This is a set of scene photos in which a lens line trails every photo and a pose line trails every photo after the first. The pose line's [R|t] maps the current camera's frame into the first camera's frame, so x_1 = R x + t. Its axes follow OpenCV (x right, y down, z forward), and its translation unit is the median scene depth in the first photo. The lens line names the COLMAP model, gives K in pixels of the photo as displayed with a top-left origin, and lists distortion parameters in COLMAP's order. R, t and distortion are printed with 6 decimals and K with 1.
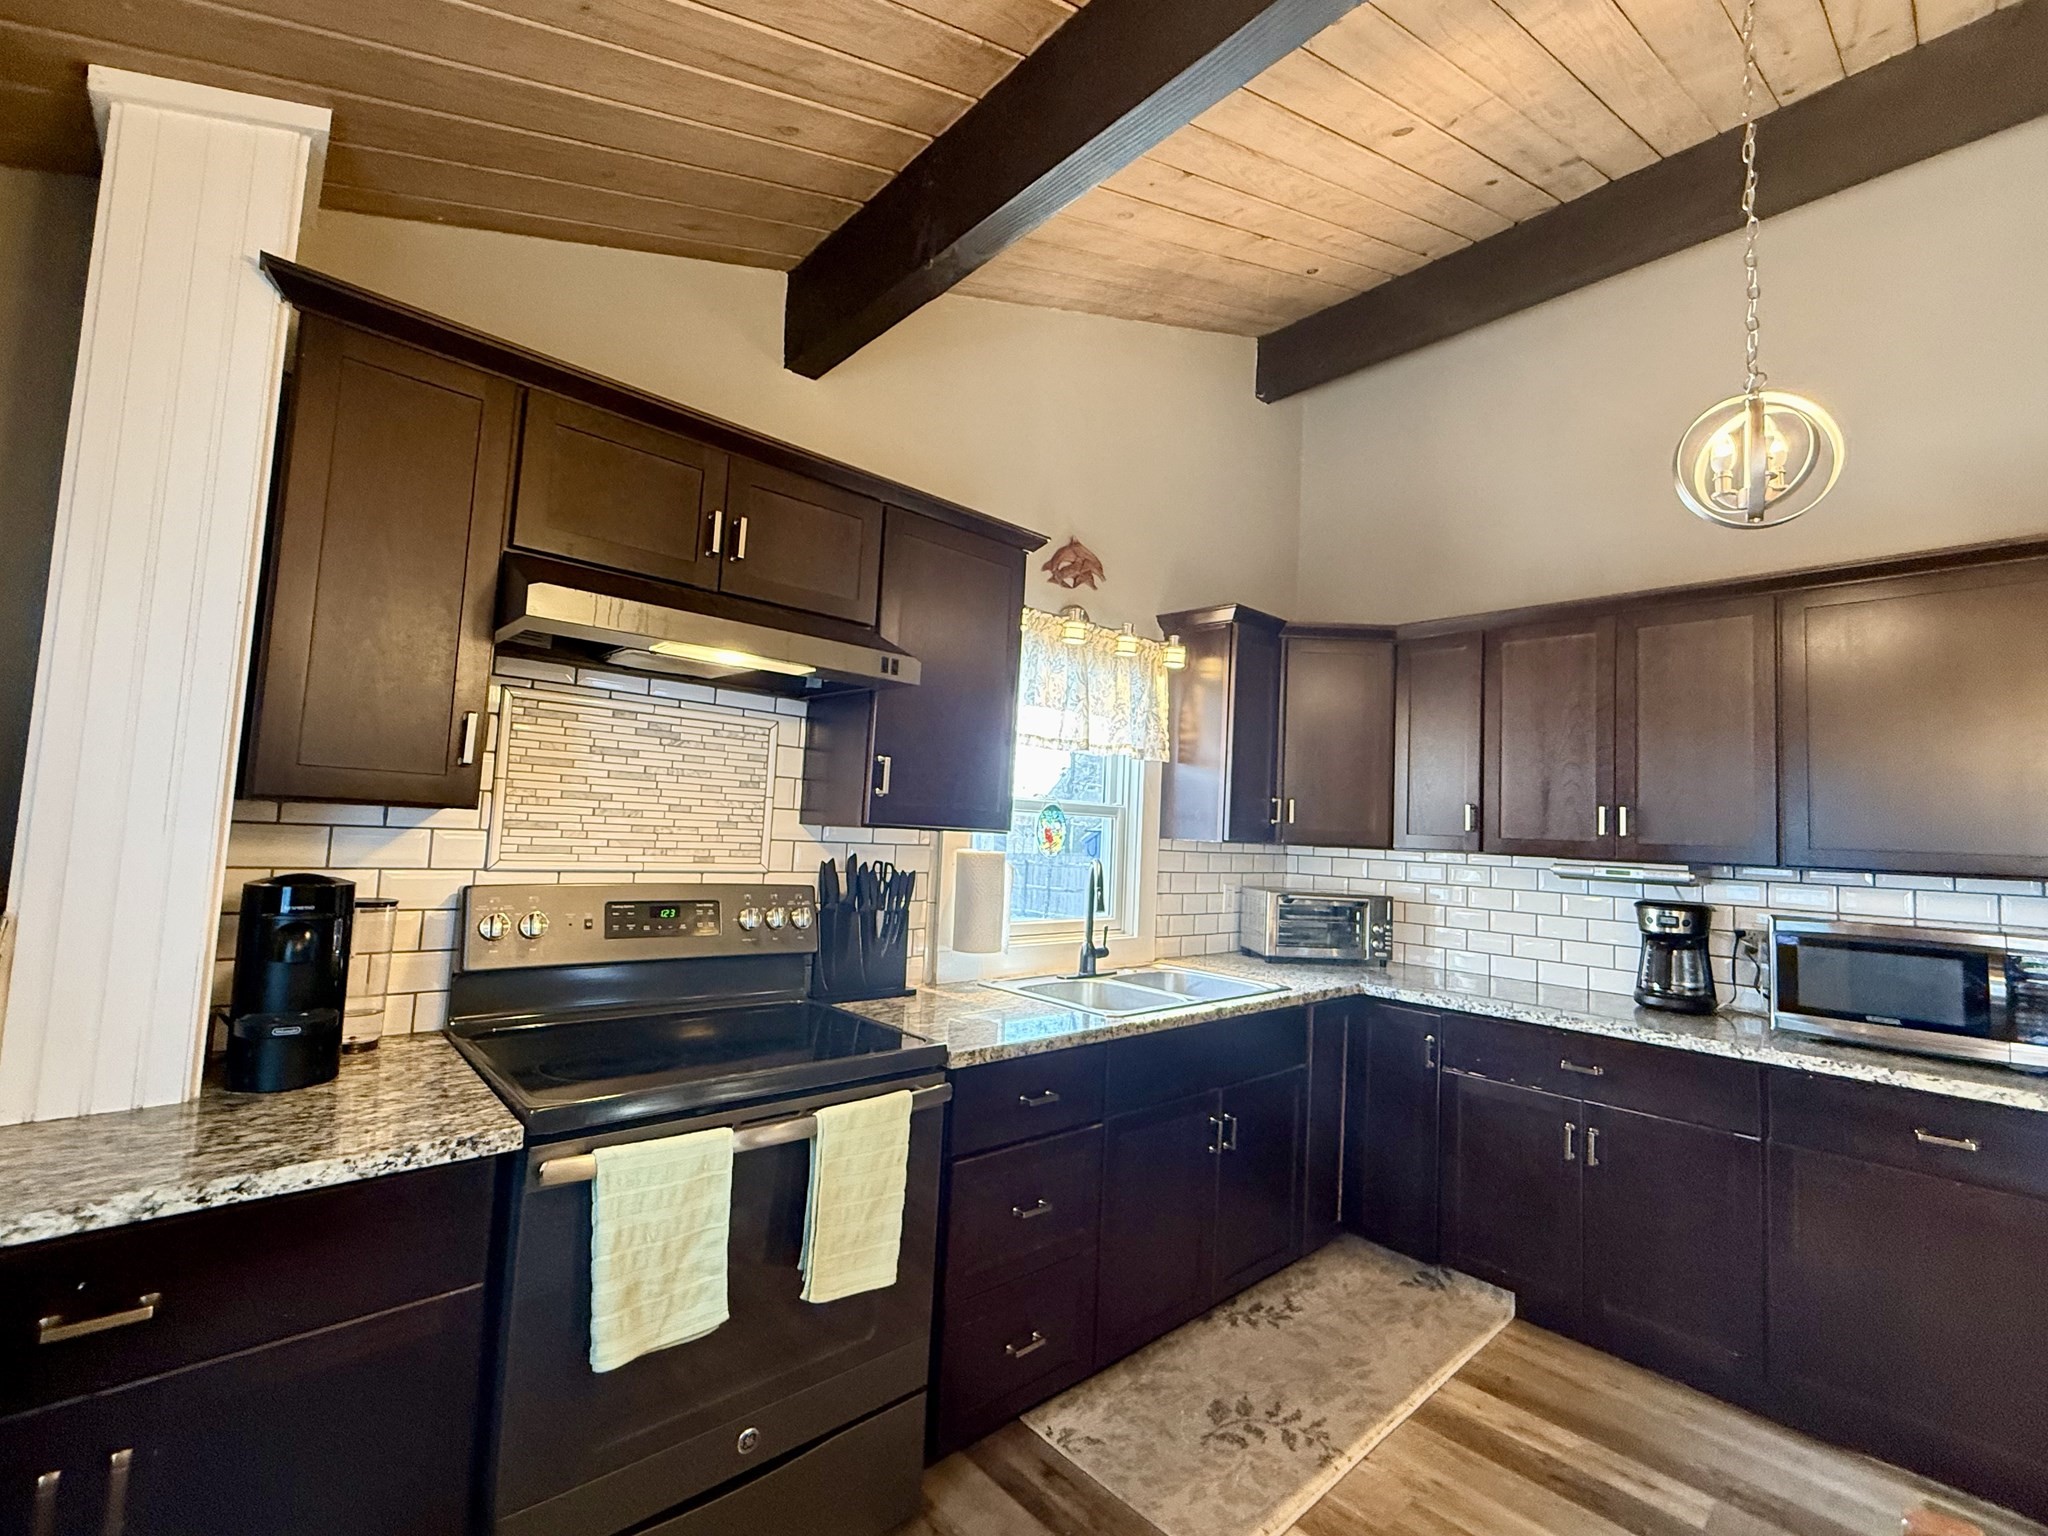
lens RADIAL K [[879.4, 0, 1017.9], [0, 879.4, 768.0], [0, 0, 1]] dist [-0.002691, 0.000754]
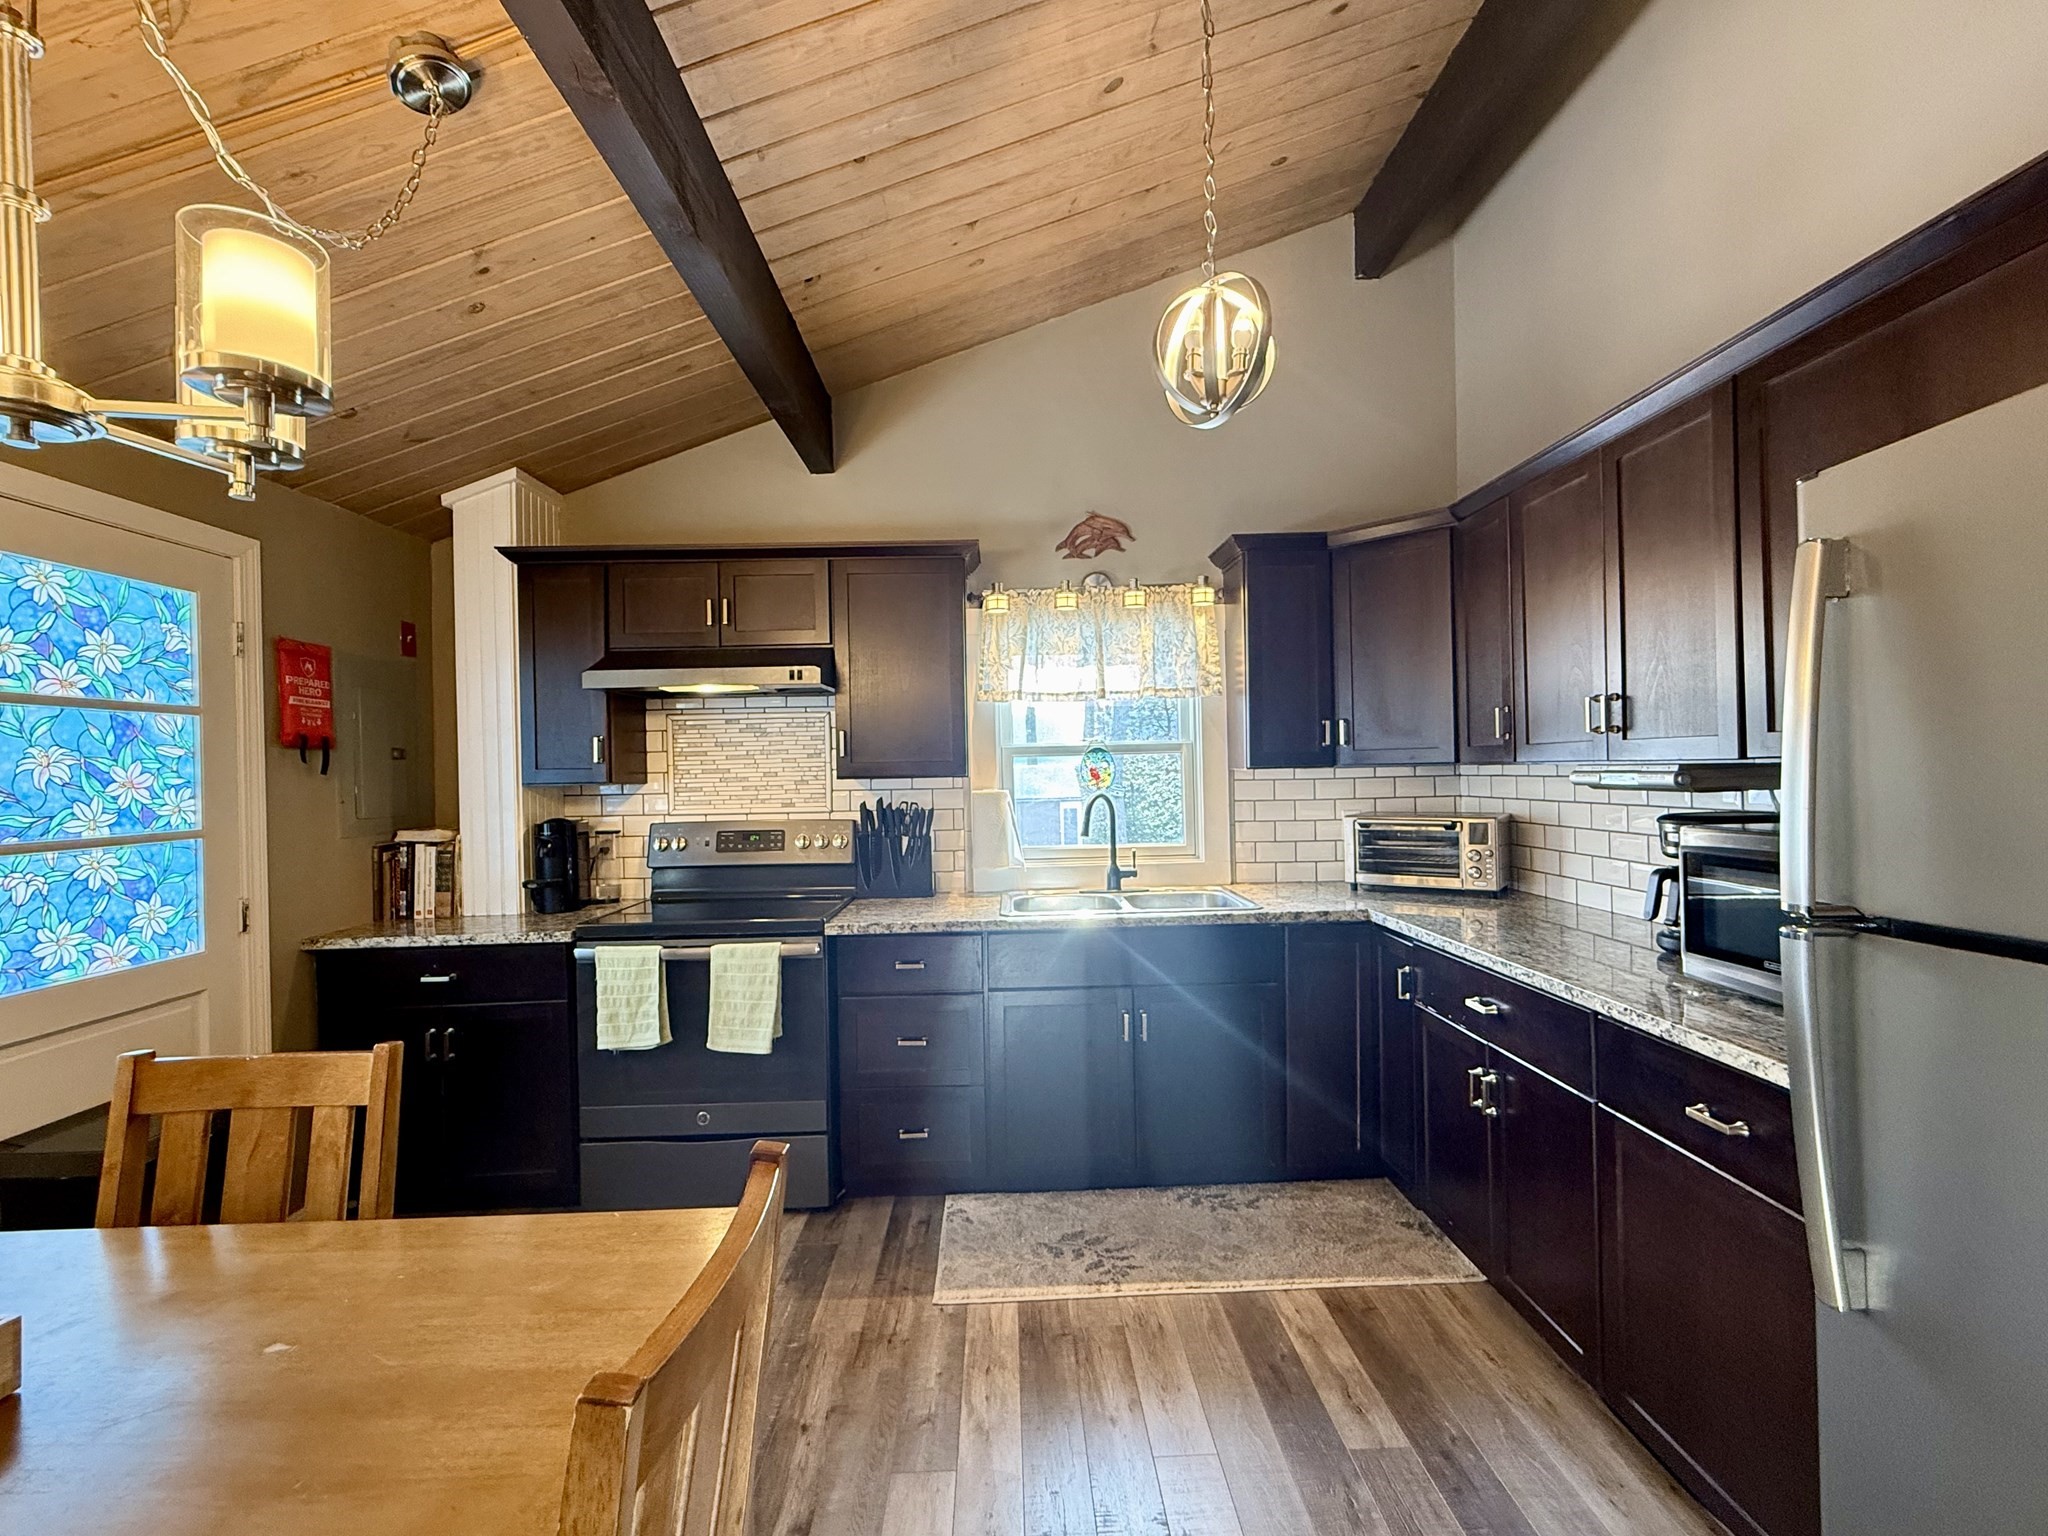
lens RADIAL K [[879.4, 0, 1022.6], [0, 879.4, 767.7], [0, 0, 1]] dist [-0.002691, 0.000754]
pose [[0.752523, -0.065492, -0.655301, 0.972620], [0.103866, 0.994392, 0.019895, 0.046900], [0.650324, -0.083035, 0.755106, 0.074373]]
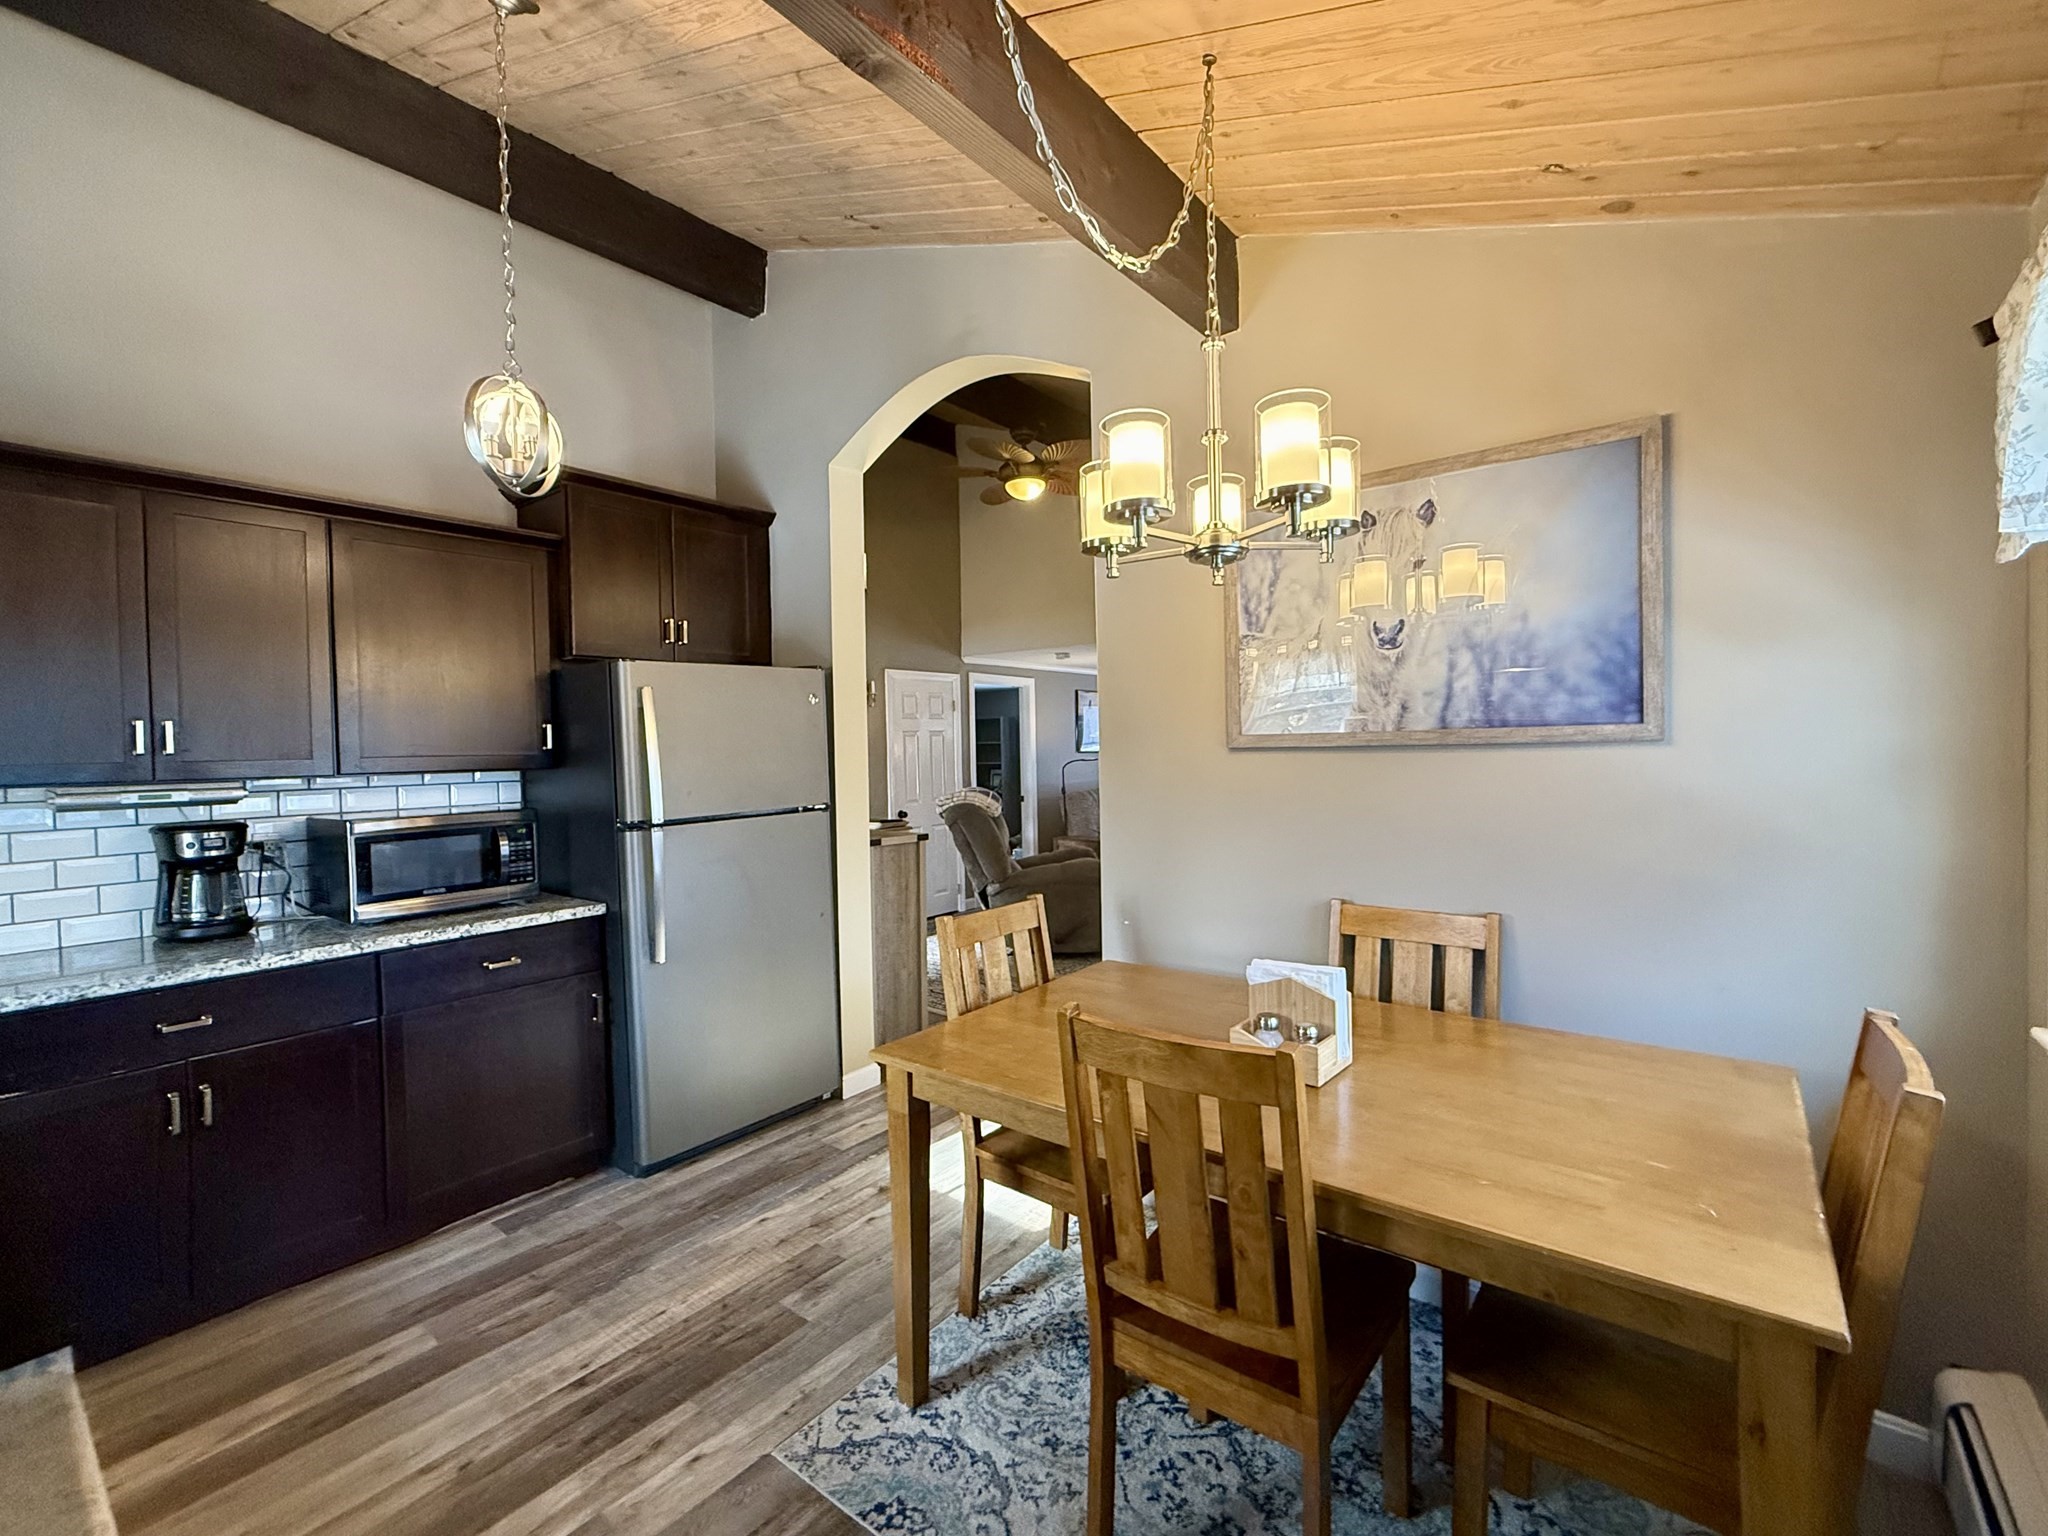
lens RADIAL K [[879.4, 0, 1024.4], [0, 879.4, 769.2], [0, 0, 1]] dist [-0.002691, 0.000754]
pose [[-0.162287, -0.065367, 0.984576, -0.361628], [-0.055555, 0.996826, 0.057023, -0.004625], [-0.985178, -0.045444, -0.165404, 0.373605]]
